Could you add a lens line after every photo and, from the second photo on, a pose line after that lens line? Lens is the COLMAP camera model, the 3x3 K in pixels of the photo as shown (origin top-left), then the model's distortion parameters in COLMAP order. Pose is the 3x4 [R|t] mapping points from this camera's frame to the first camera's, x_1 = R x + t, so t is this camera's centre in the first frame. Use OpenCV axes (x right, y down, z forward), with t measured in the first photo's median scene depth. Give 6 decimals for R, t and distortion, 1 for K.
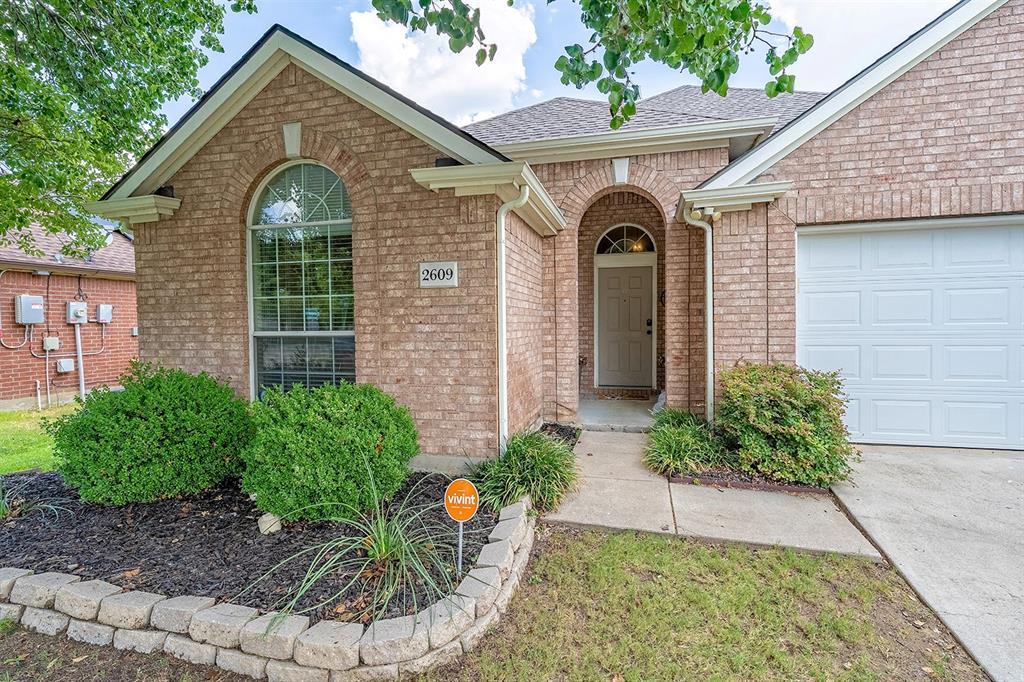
lens RADIAL K [[485.4, 0, 512.4], [0, 485.4, 334.9], [0, 0, 1]] dist [0.001292, -0.000316]
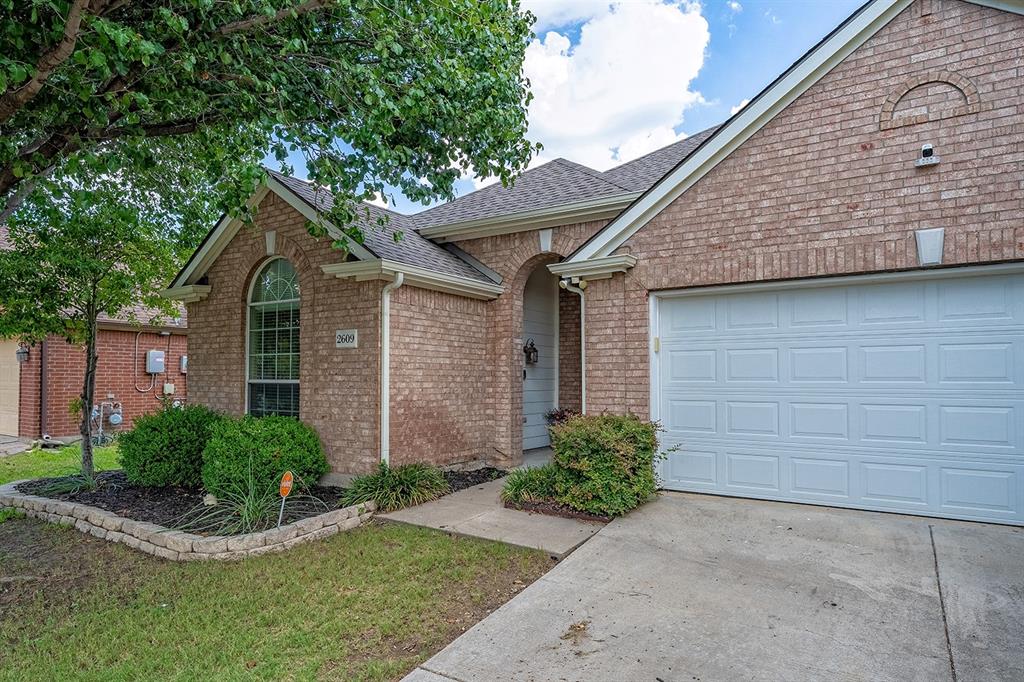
lens RADIAL K [[603.8, 0, 508.6], [0, 603.8, 363.5], [0, 0, 1]] dist [0.001645, 0.000350]
pose [[0.948877, 0.006191, -0.315587, 0.764435], [-0.022122, 0.998654, -0.046922, 0.012768], [0.314871, 0.051505, 0.947736, -0.424359]]
